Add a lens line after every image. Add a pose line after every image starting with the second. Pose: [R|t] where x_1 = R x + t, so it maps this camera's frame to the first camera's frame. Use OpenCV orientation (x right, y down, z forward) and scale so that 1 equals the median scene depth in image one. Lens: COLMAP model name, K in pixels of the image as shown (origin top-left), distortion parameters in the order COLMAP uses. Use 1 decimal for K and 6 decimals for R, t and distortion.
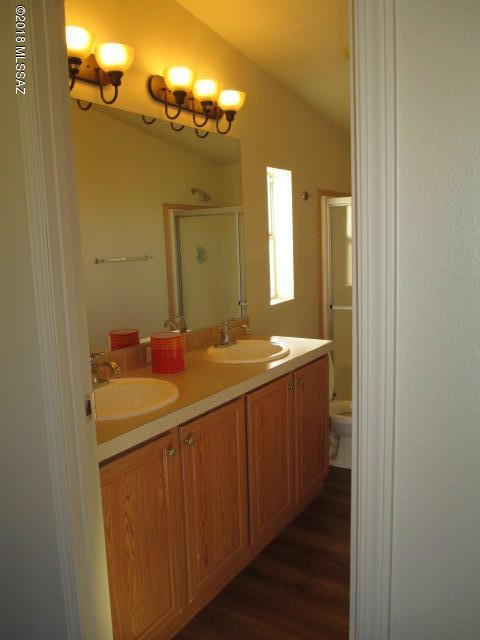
lens RADIAL K [[540.0, 0, 240.1], [0, 540.0, 321.5], [0, 0, 1]] dist [-0.051968, 0.013573]
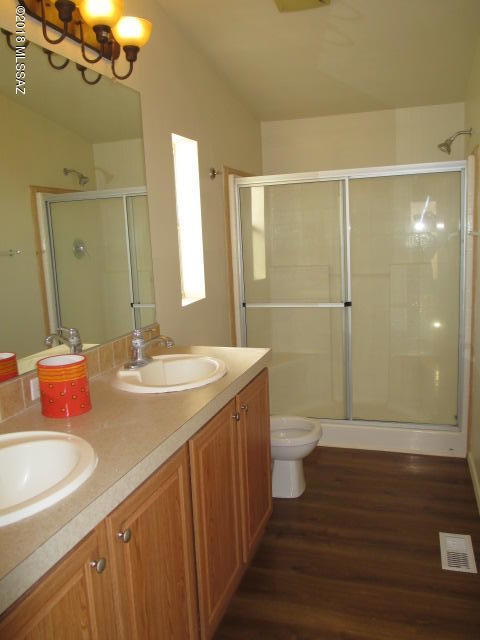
lens RADIAL K [[540.0, 0, 239.0], [0, 540.0, 319.5], [0, 0, 1]] dist [-0.051968, 0.013573]
pose [[0.969705, -0.050049, 0.239096, -0.074429], [0.049396, 0.998741, 0.008727, -0.019323], [-0.239232, 0.003347, 0.970957, 0.276189]]
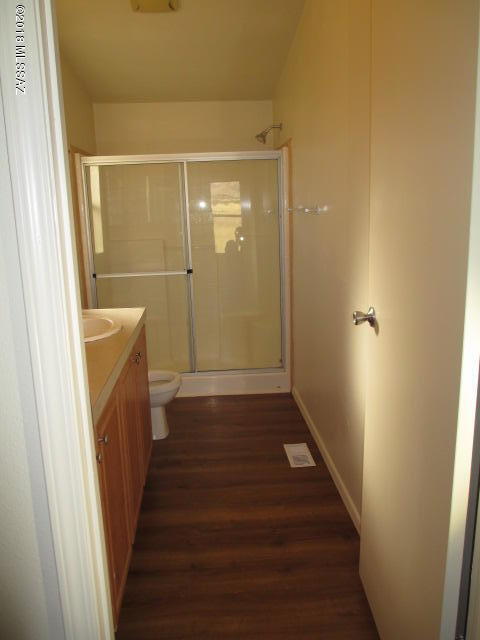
lens RADIAL K [[540.0, 0, 238.7], [0, 540.0, 321.4], [0, 0, 1]] dist [-0.051968, 0.013573]
pose [[0.808629, -0.118906, 0.576177, -0.279966], [0.091284, 0.992860, 0.076786, 0.002614], [-0.581194, -0.009496, 0.813710, 0.173555]]
